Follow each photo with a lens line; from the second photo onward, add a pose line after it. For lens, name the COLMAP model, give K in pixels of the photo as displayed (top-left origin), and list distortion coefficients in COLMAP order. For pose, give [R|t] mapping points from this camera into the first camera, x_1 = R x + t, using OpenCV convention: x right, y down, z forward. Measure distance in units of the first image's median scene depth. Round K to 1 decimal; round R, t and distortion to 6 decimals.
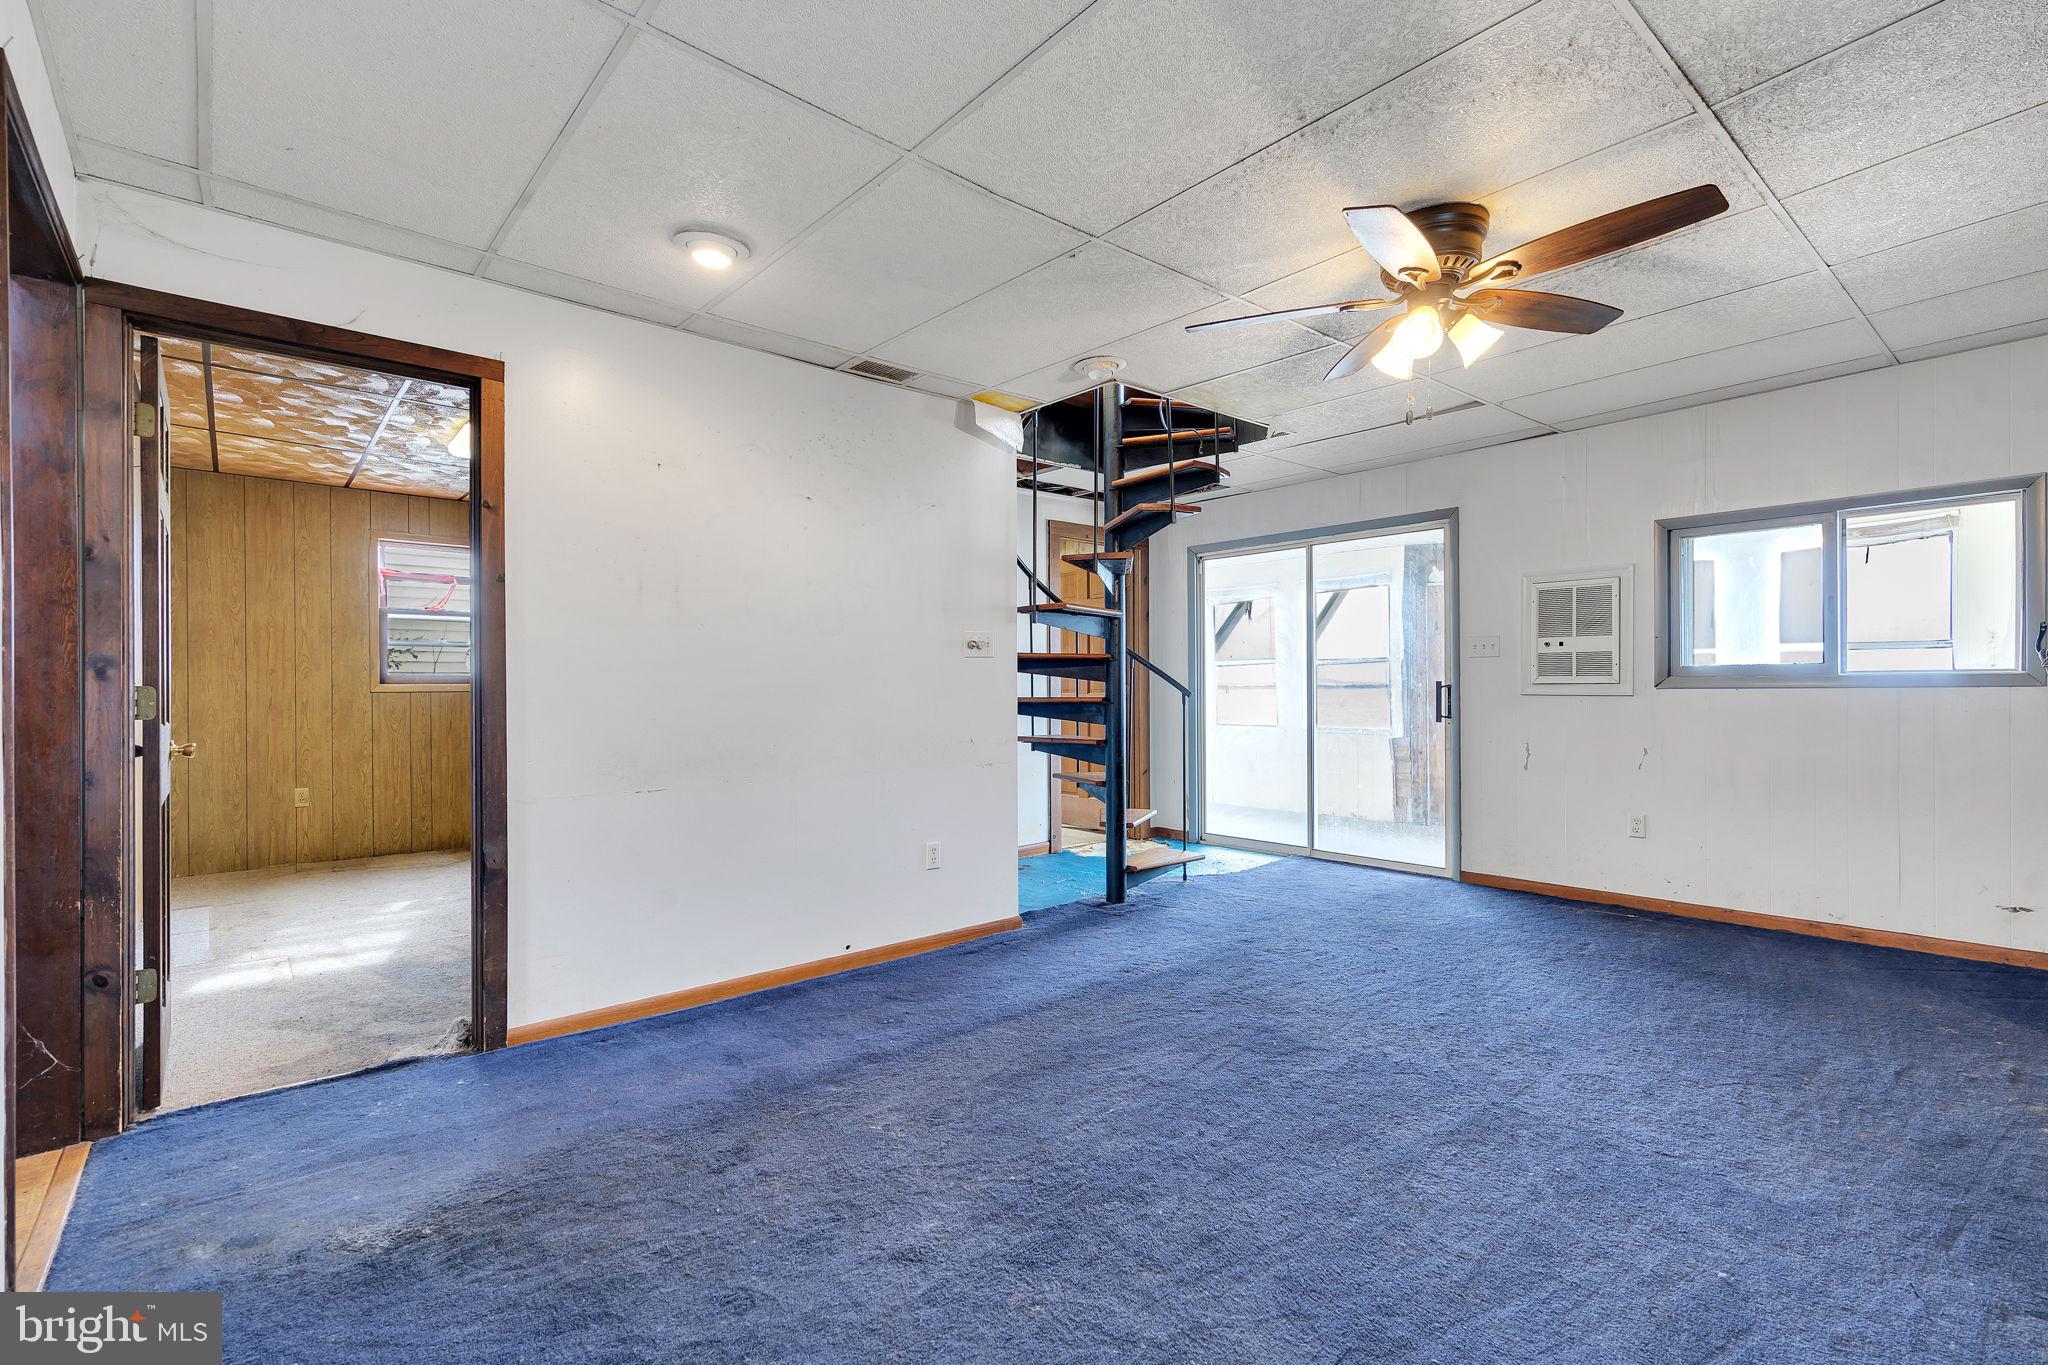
lens RADIAL K [[925.8, 0, 1041.4], [0, 925.8, 687.6], [0, 0, 1]] dist [-0.003746, 0.001507]
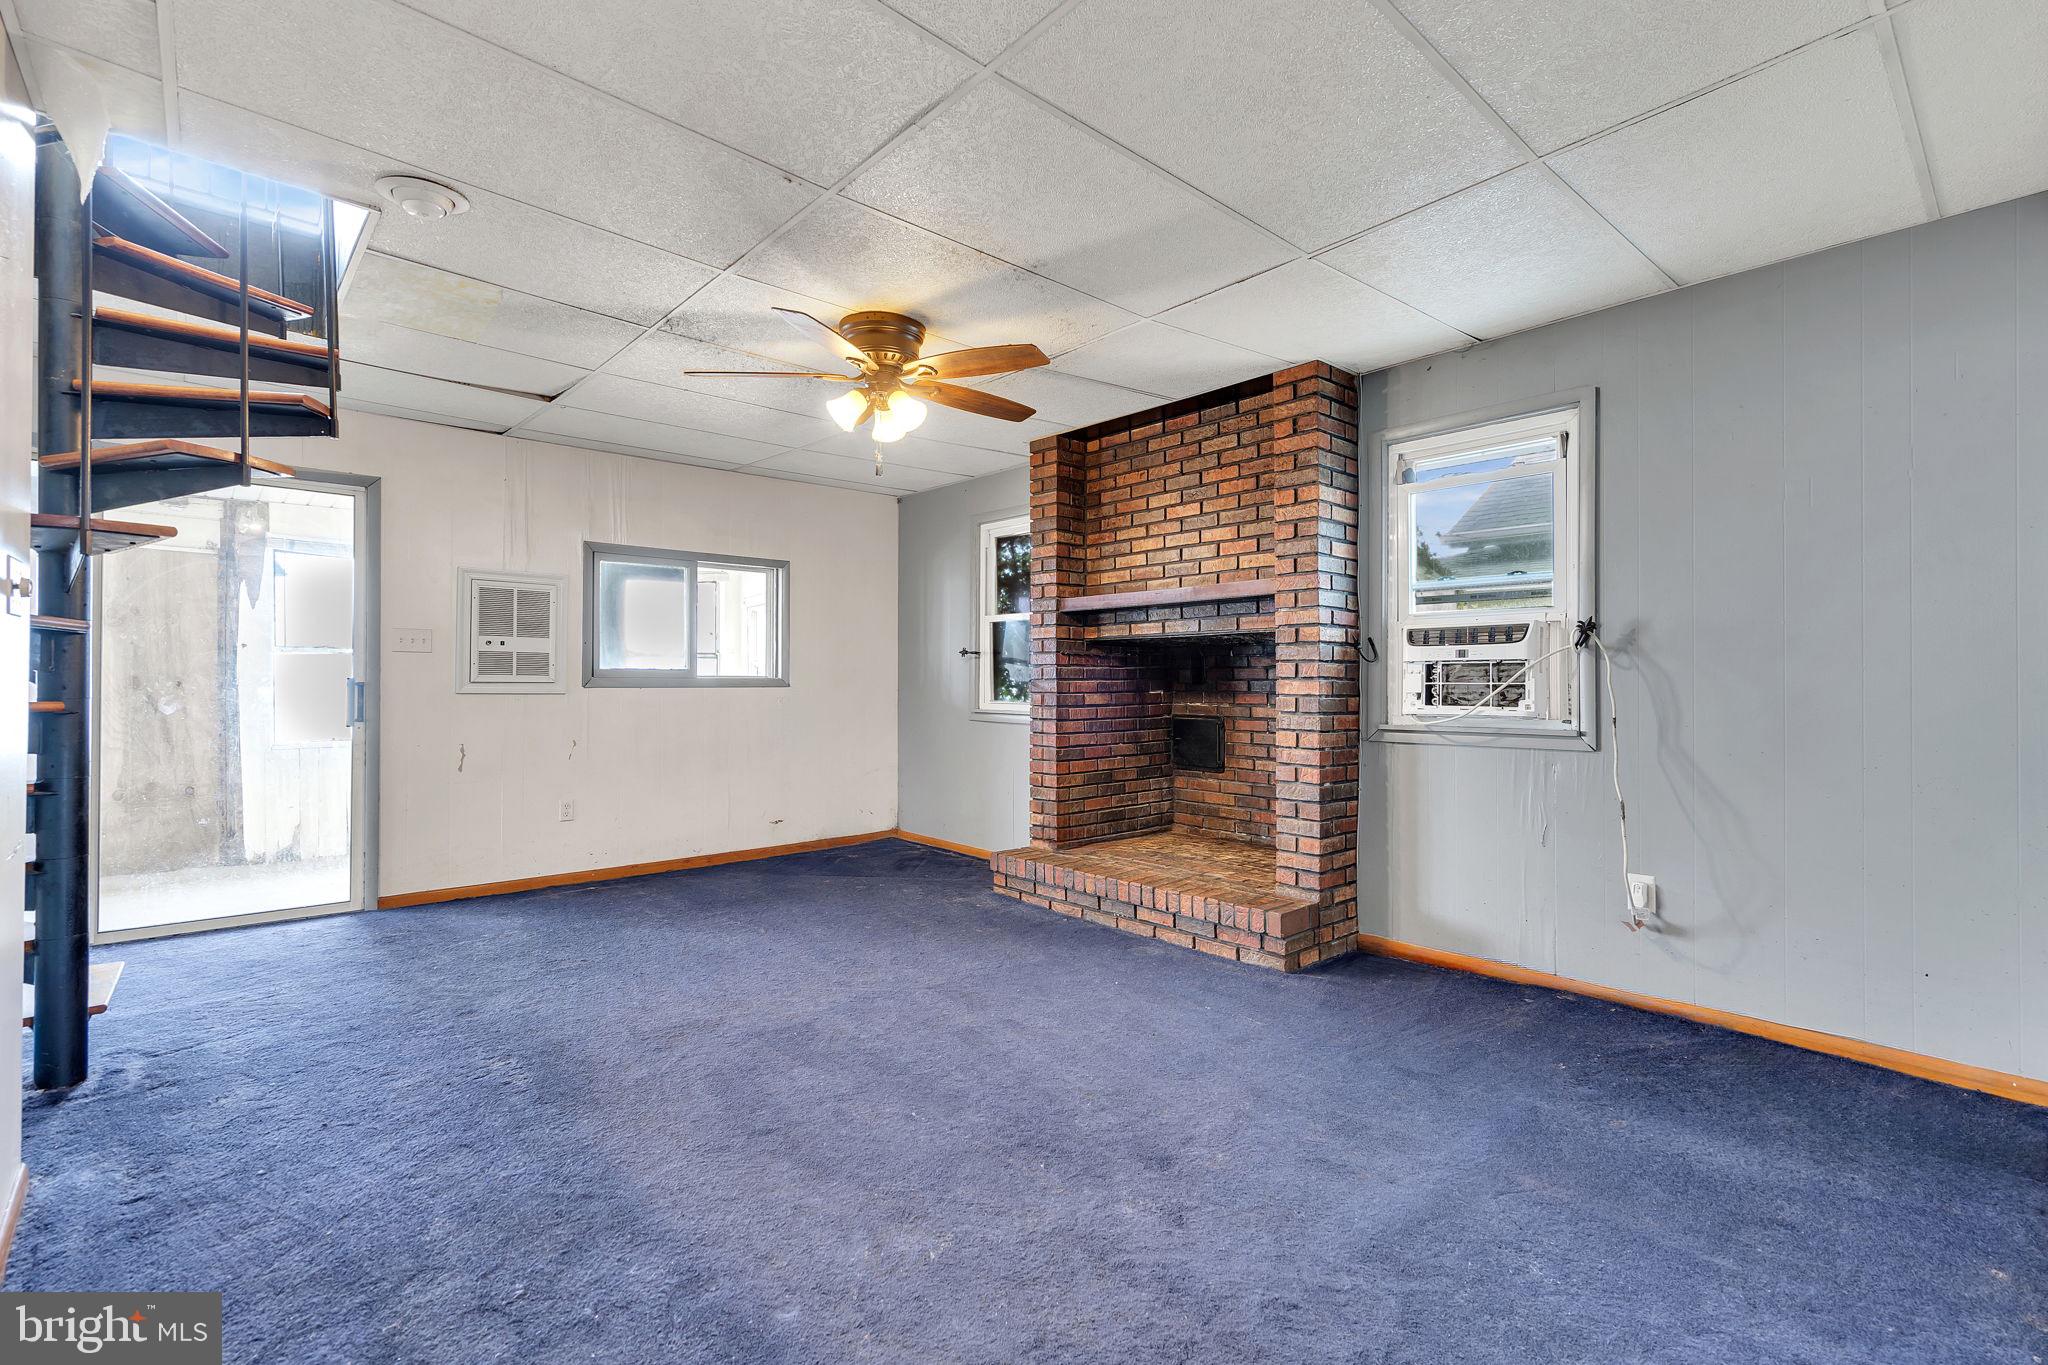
lens RADIAL K [[925.8, 0, 1015.1], [0, 925.8, 679.0], [0, 0, 1]] dist [-0.003746, 0.001507]
pose [[-0.015598, 0.010892, 0.999819, -0.473505], [-0.005458, 0.999925, -0.010978, 0.000246], [-0.999863, -0.005628, -0.015537, 0.466581]]
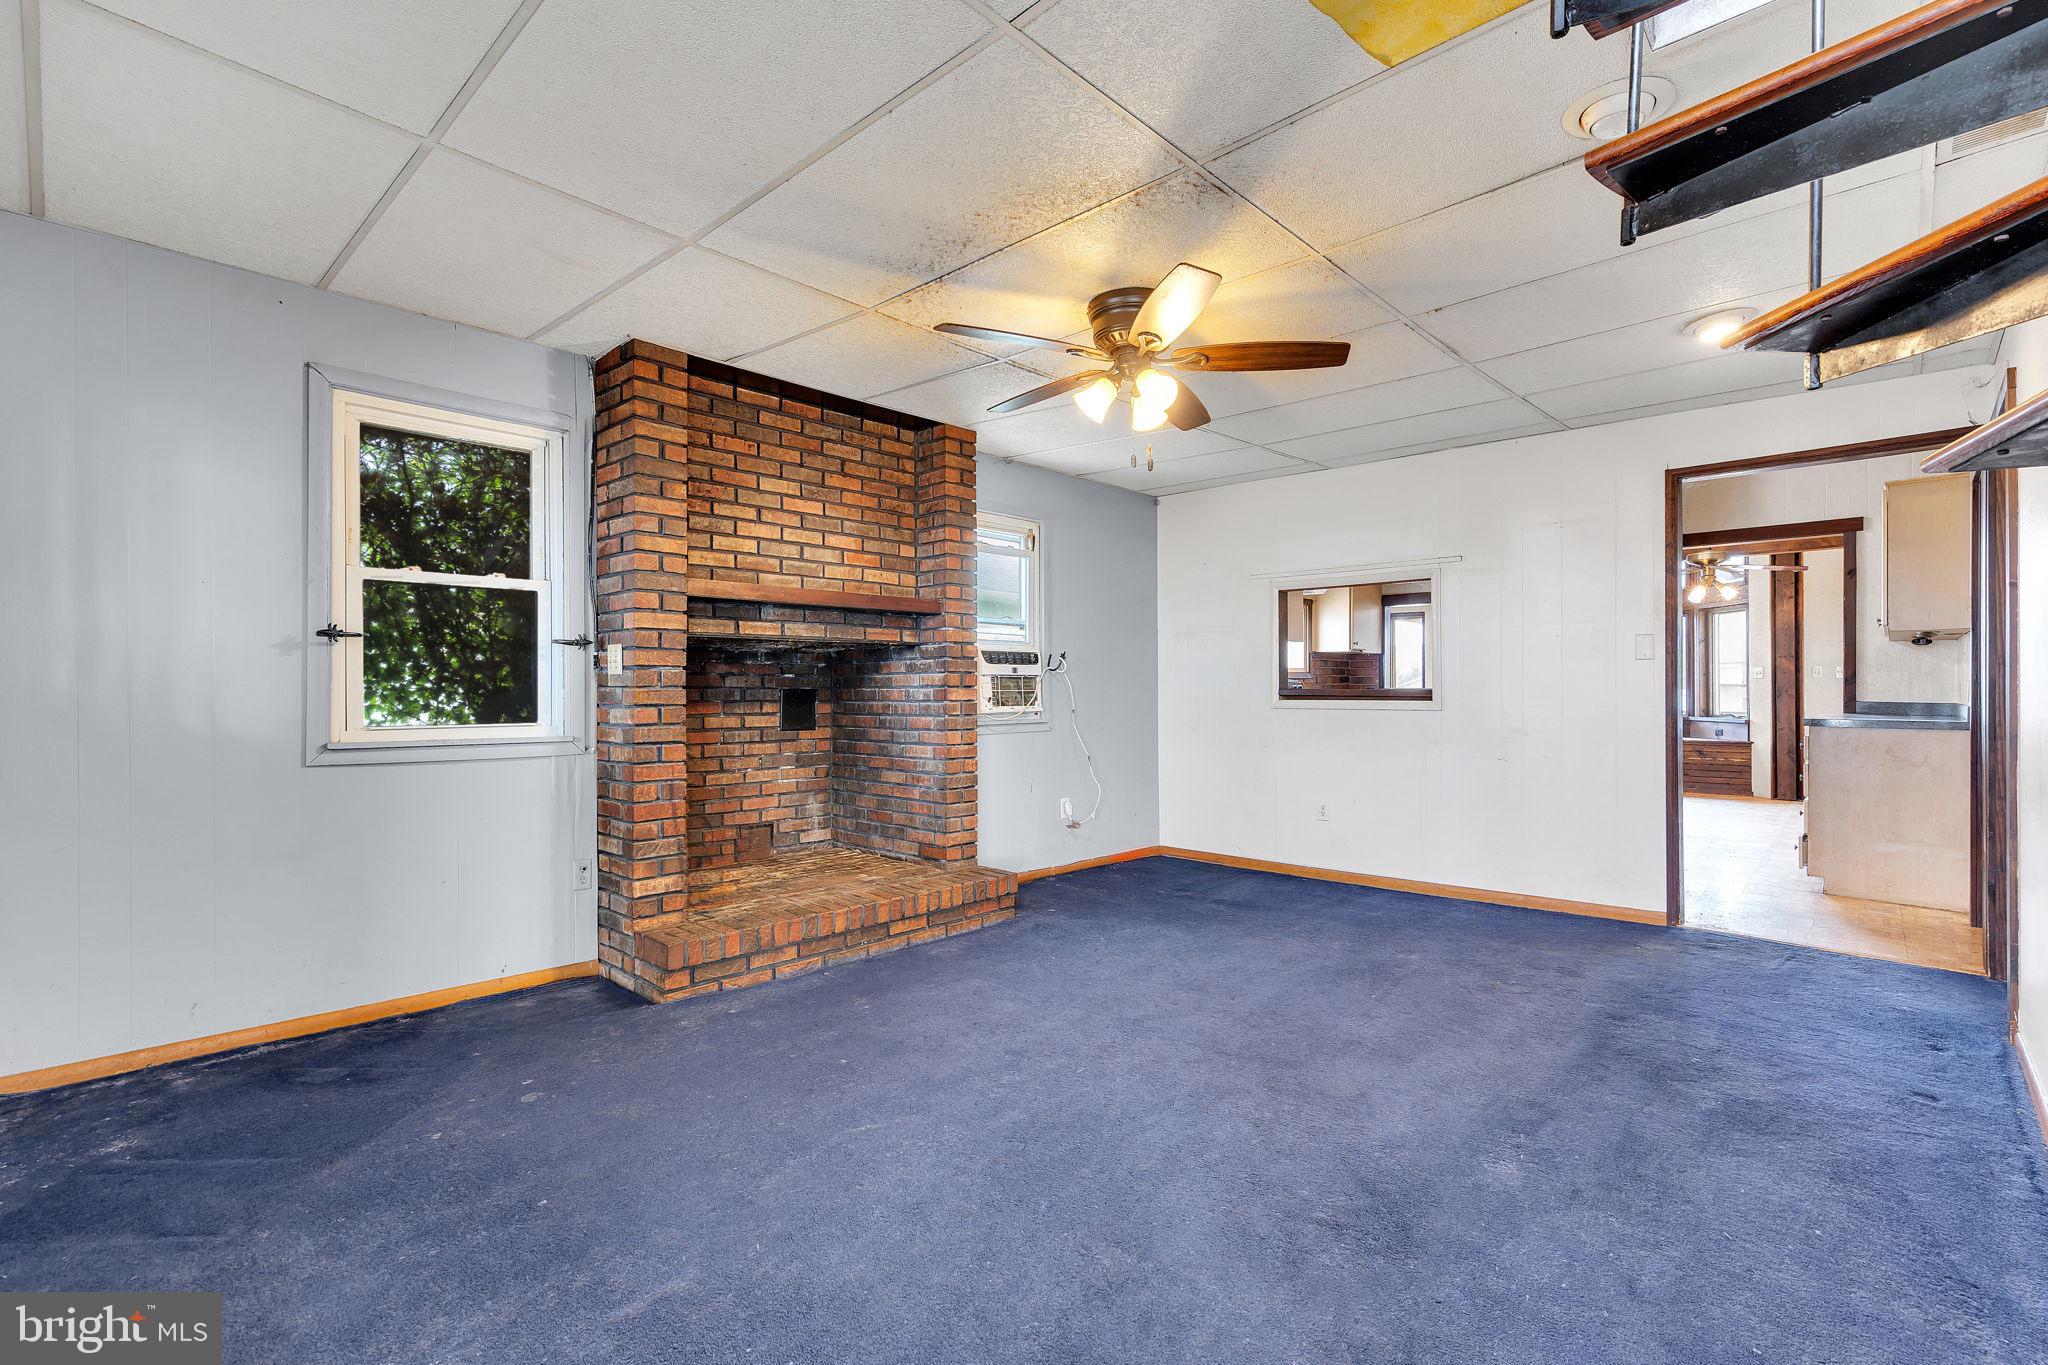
lens RADIAL K [[925.8, 0, 1011.2], [0, 925.8, 692.0], [0, 0, 1]] dist [-0.003746, 0.001507]
pose [[-0.995960, 0.008902, -0.089355, 0.393556], [0.009045, 0.999958, -0.001201, -0.003399], [0.089341, -0.002005, -0.995999, 1.211001]]
